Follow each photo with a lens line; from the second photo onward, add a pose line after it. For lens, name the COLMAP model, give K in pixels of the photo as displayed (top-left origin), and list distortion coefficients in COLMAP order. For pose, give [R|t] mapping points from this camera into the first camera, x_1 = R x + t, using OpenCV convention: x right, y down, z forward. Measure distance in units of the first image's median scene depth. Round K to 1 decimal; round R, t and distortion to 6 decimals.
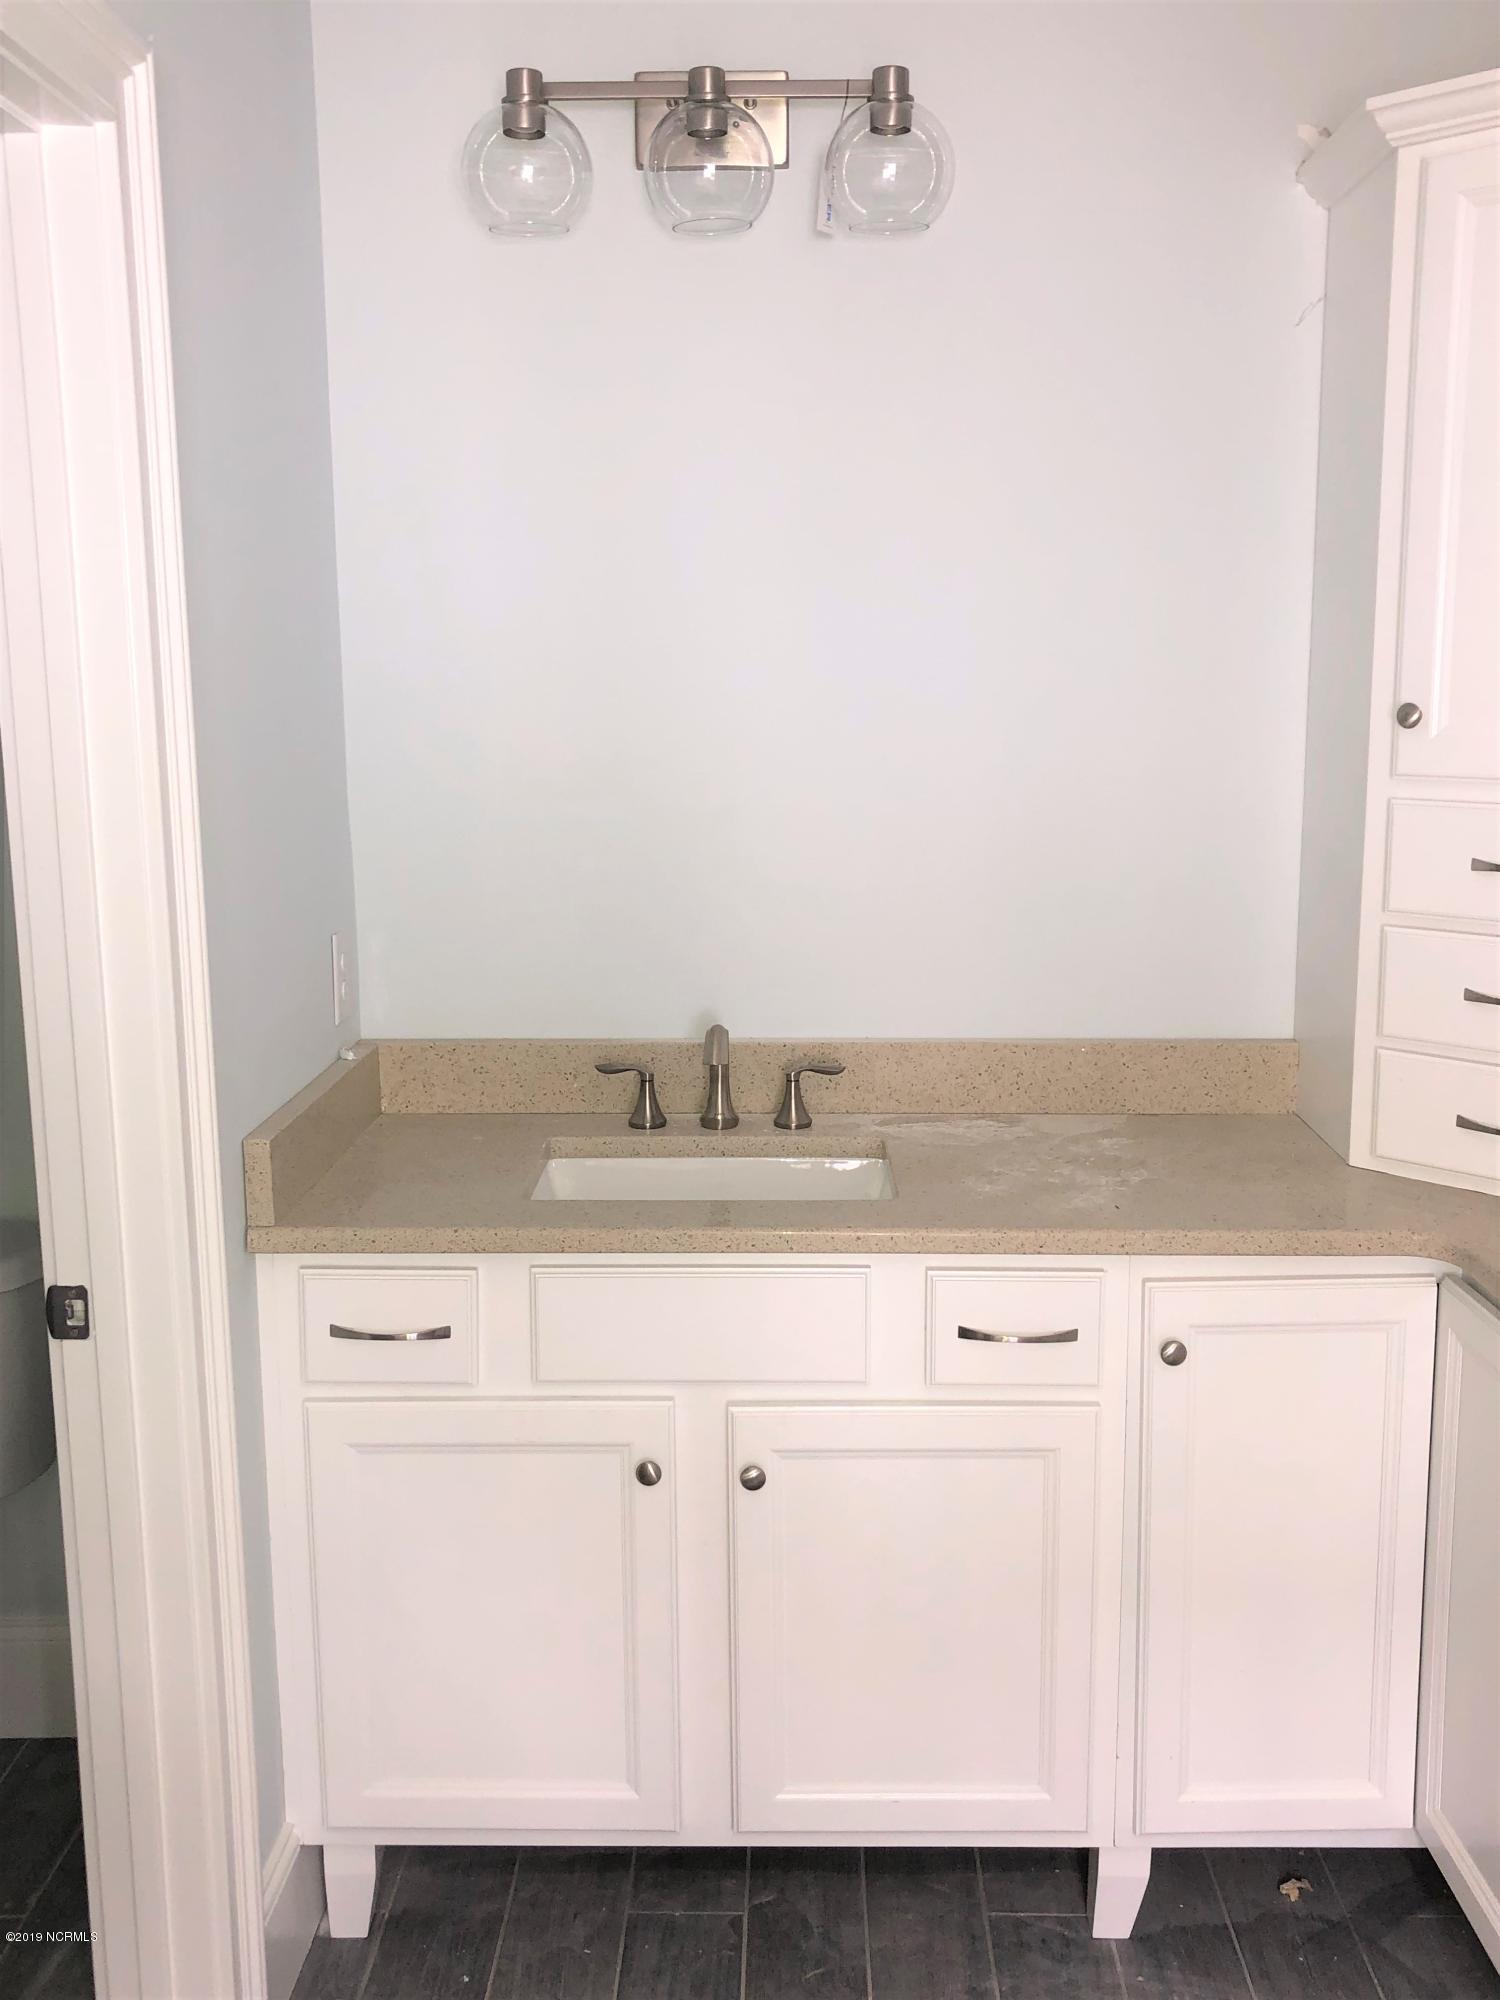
lens RADIAL K [[1857.7, 0, 754.7], [0, 1857.7, 999.9], [0, 0, 1]] dist [0.011402, 0.000000]
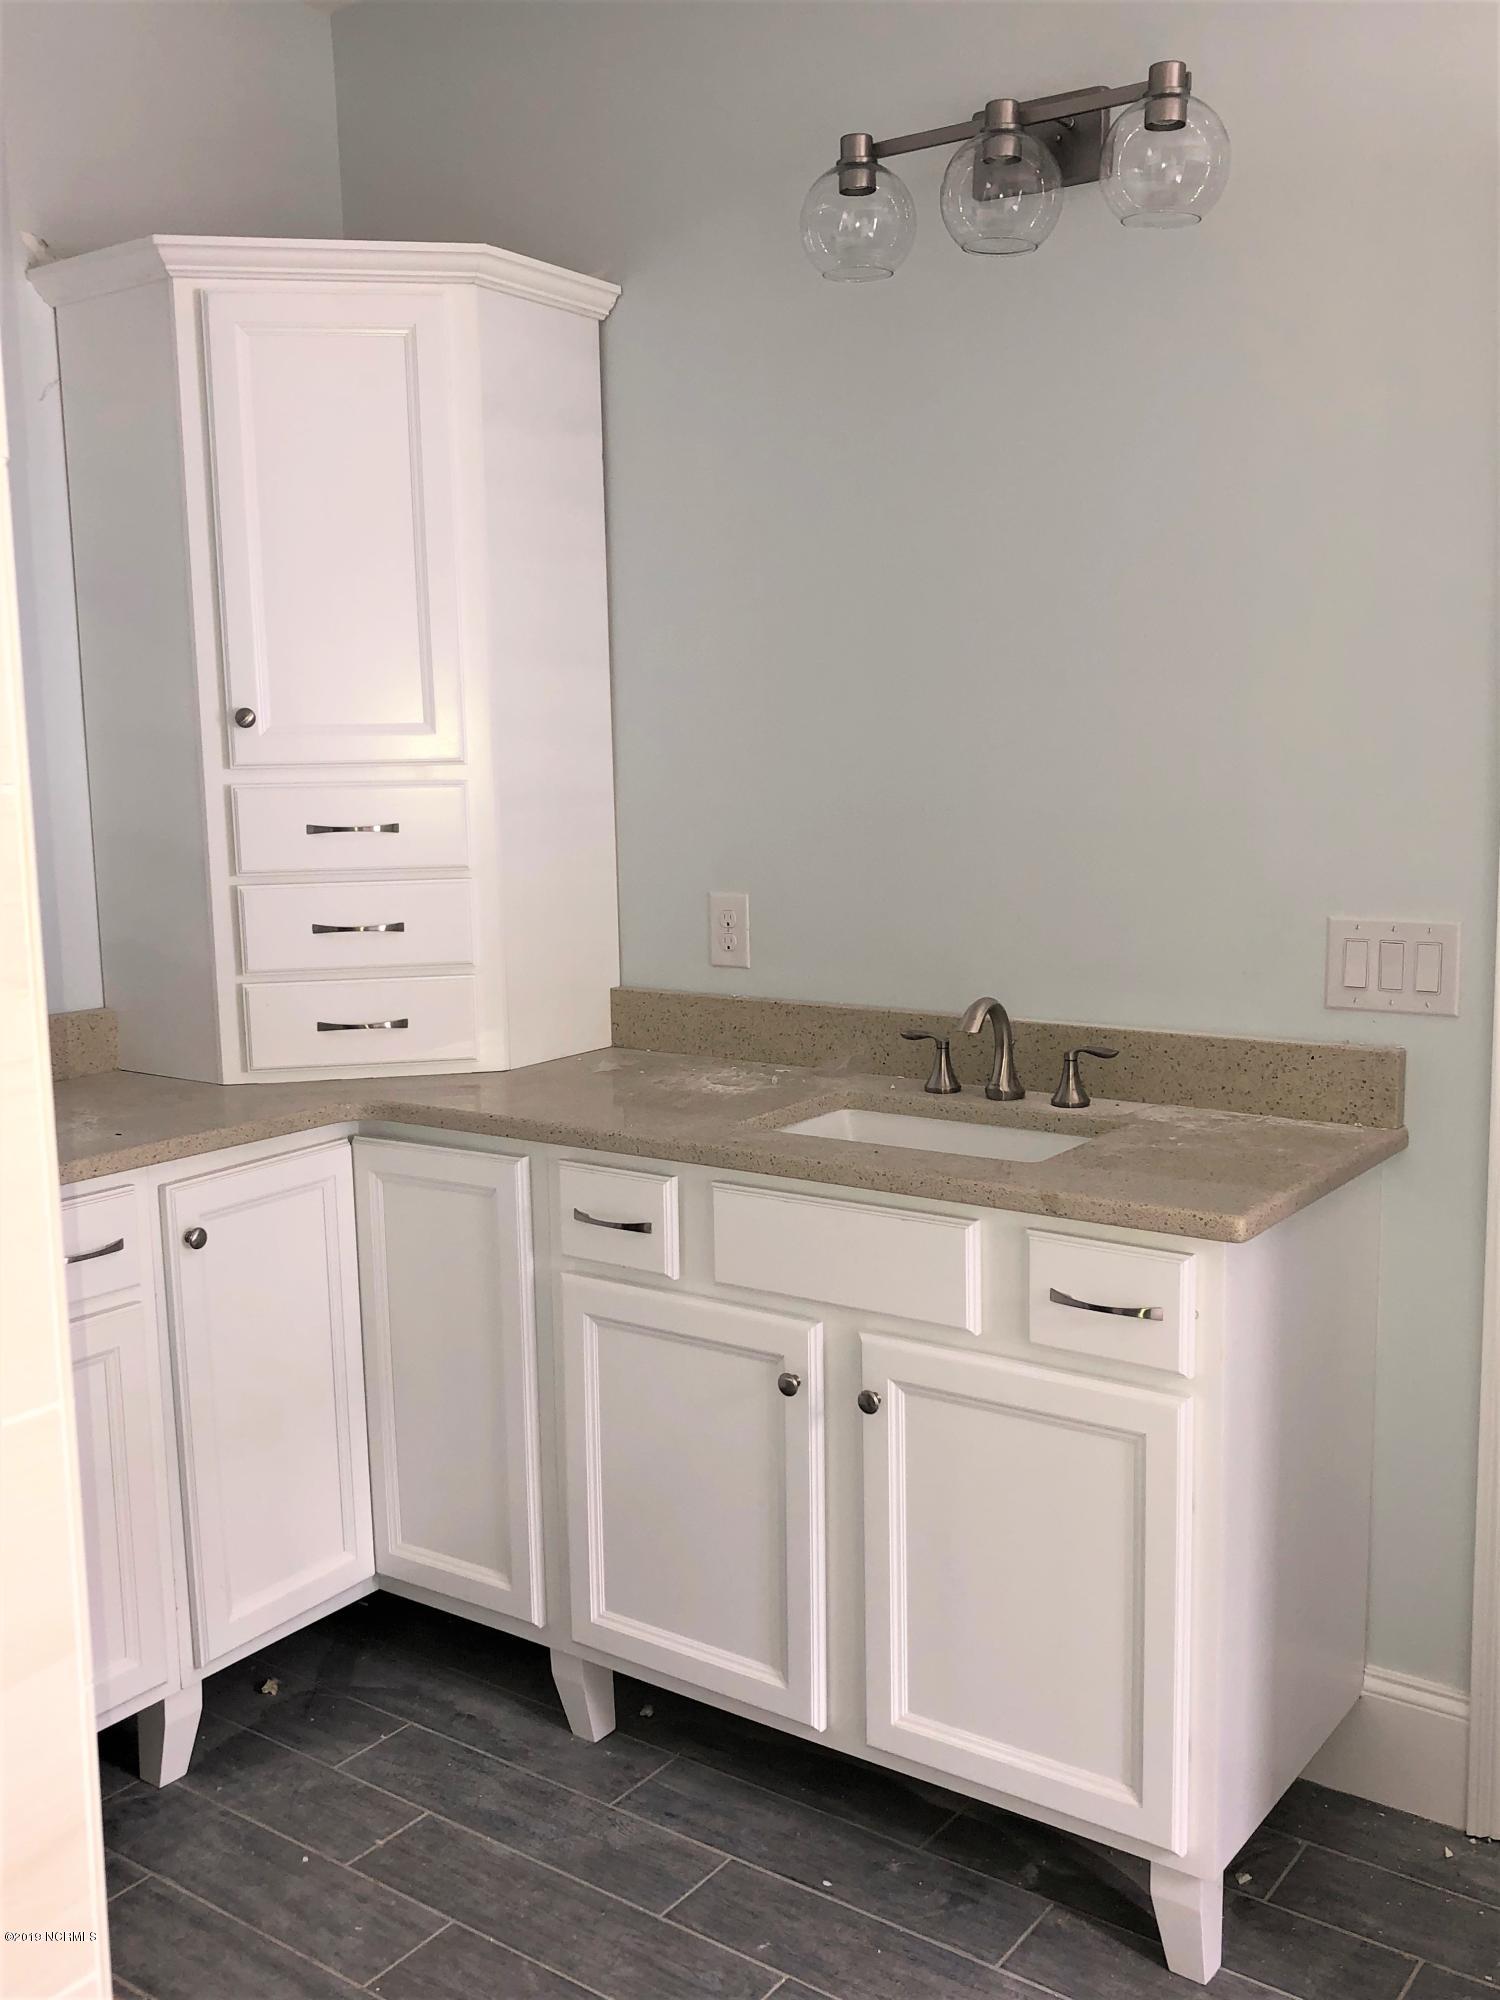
lens RADIAL K [[1857.7, 0, 753.2], [0, 1857.7, 1000.7], [0, 0, 1]] dist [0.011402, 0.000000]
pose [[0.582899, -0.122788, 0.803214, -0.489783], [0.164930, 0.985818, 0.031011, 0.056984], [-0.795630, 0.114397, 0.594883, -0.020969]]
